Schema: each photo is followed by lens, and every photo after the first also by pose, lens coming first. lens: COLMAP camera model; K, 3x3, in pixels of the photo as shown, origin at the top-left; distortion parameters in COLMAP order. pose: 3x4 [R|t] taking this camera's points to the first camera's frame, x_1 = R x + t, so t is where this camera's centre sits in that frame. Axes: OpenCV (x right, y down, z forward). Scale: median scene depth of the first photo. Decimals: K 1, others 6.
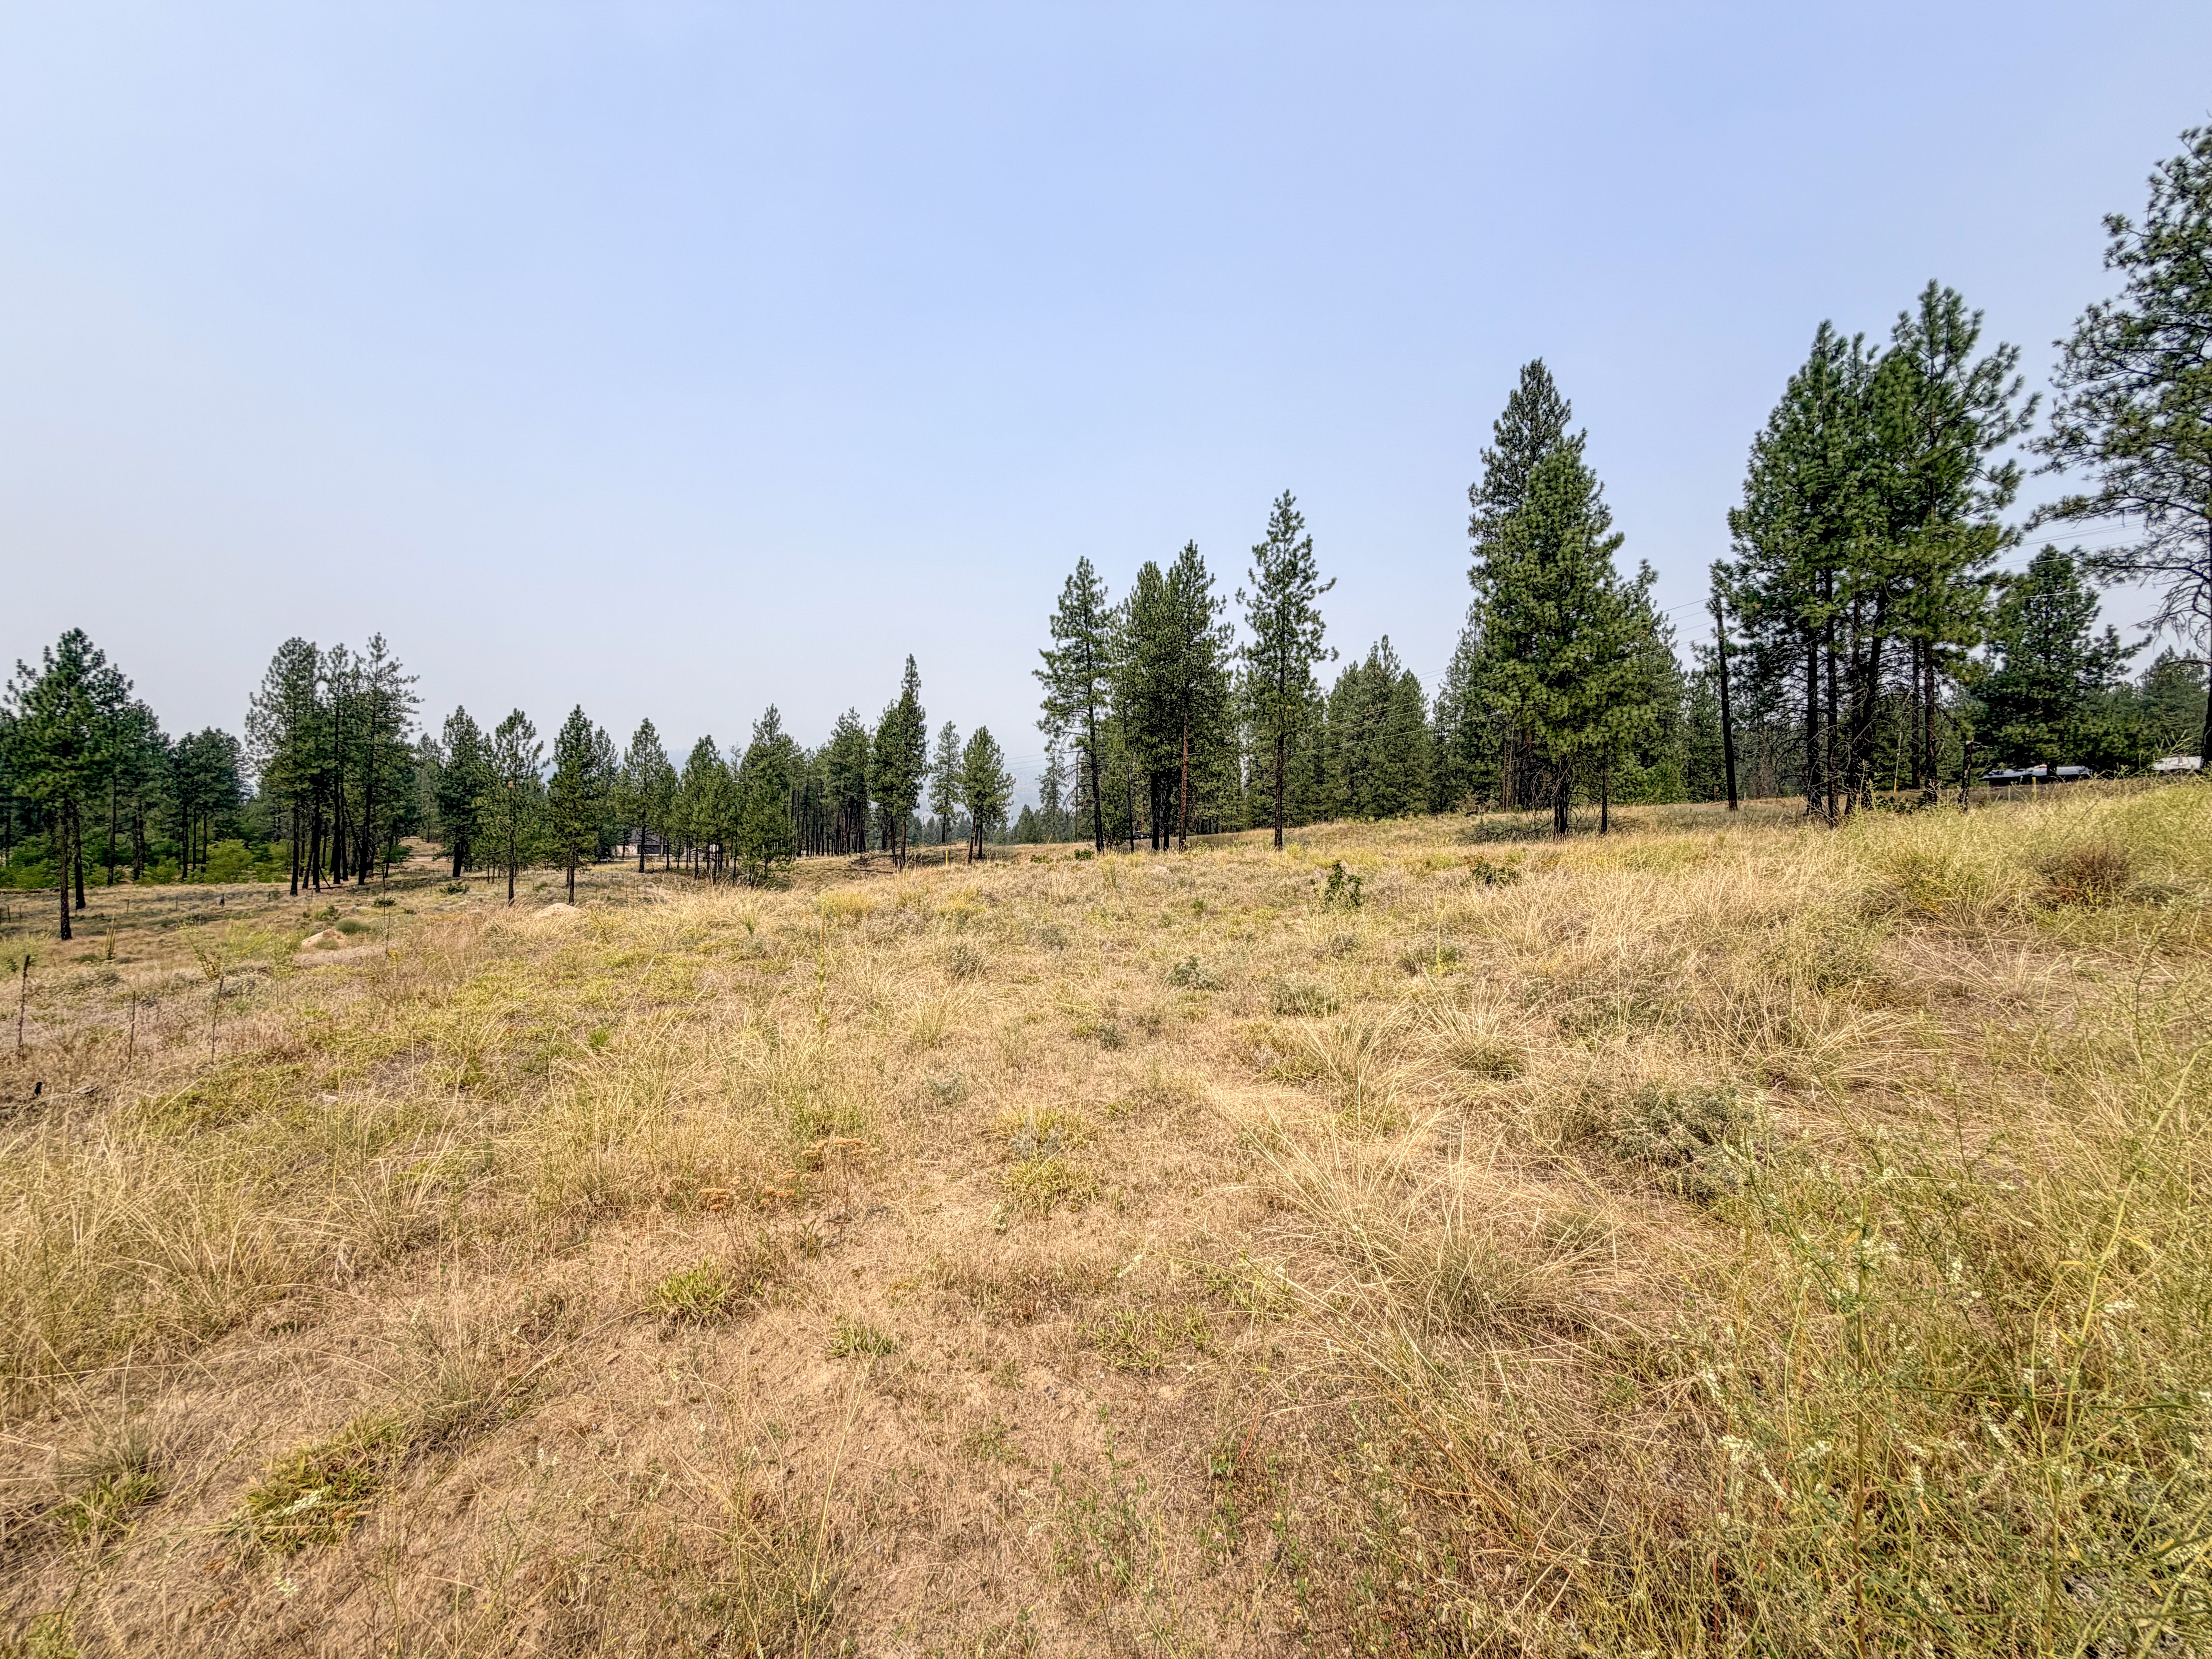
lens RADIAL K [[880.1, 0, 1098.6], [0, 880.1, 822.3], [0, 0, 1]] dist [-0.001588, 0.000345]
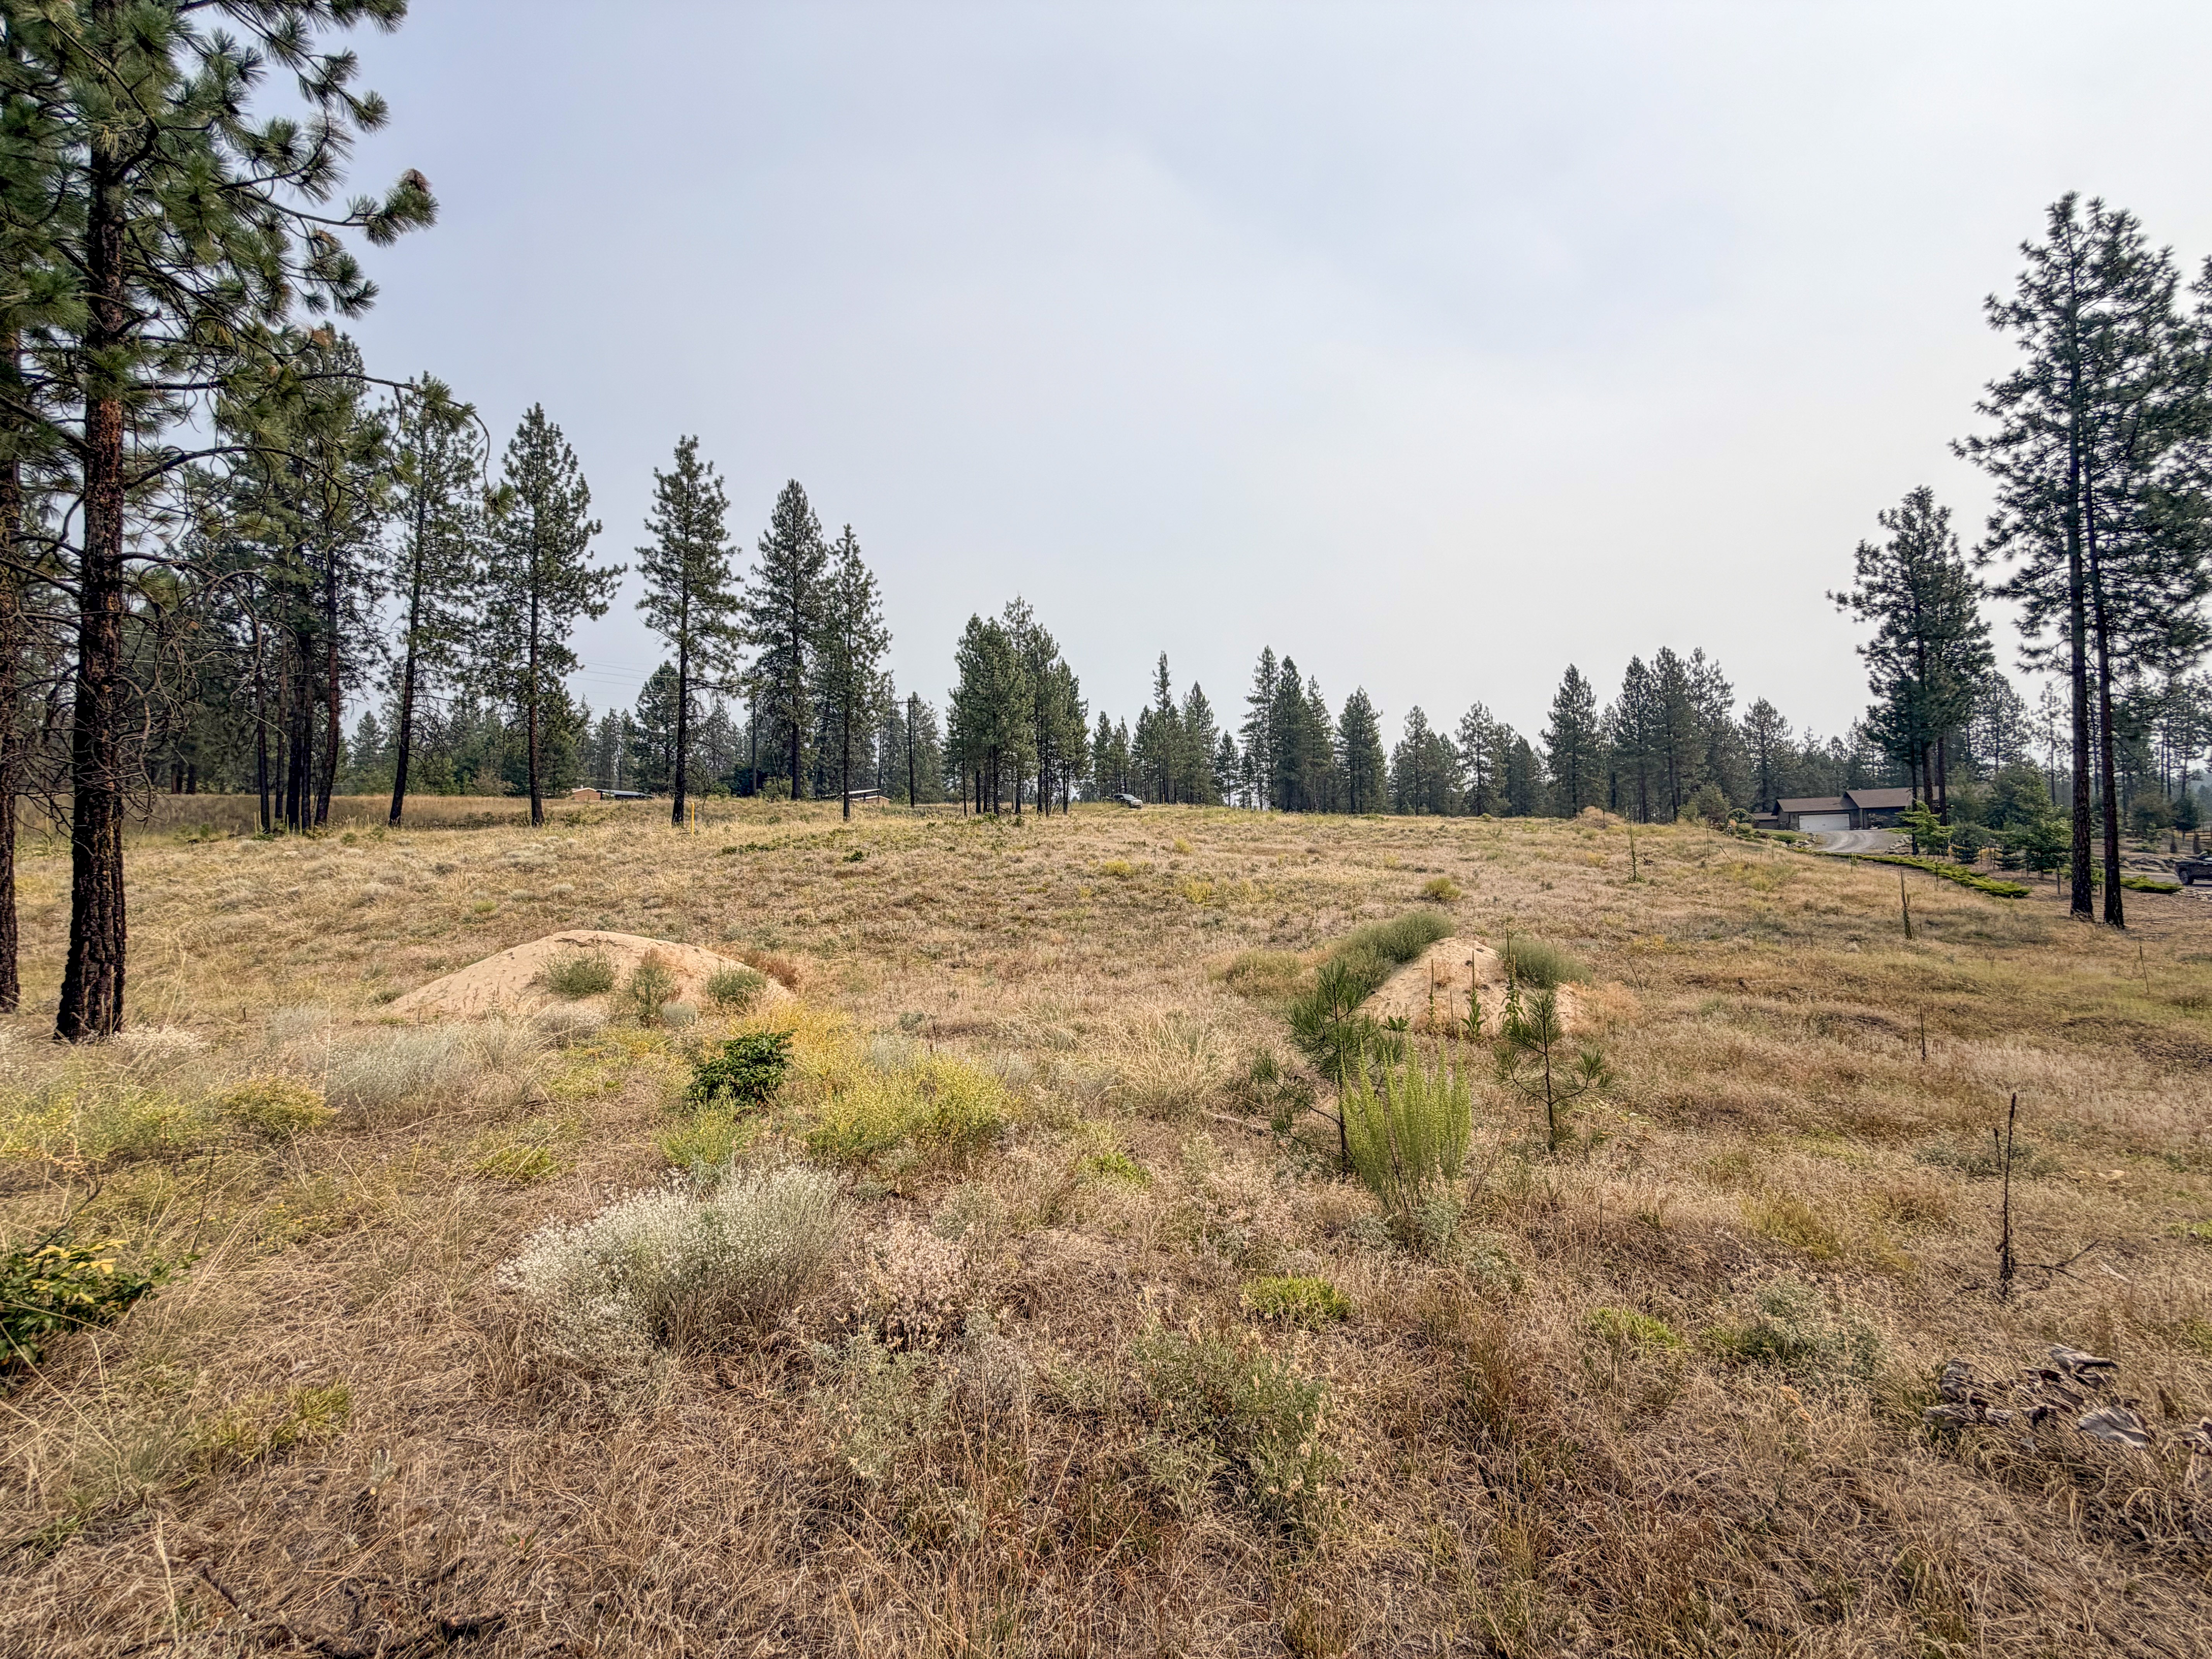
lens RADIAL K [[880.1, 0, 1099.5], [0, 880.1, 836.9], [0, 0, 1]] dist [-0.001588, 0.000345]
pose [[-0.390349, 0.022177, 0.920400, -0.651298], [-0.013173, 0.999473, -0.029669, 0.053528], [-0.920573, -0.023706, -0.389851, 0.726762]]
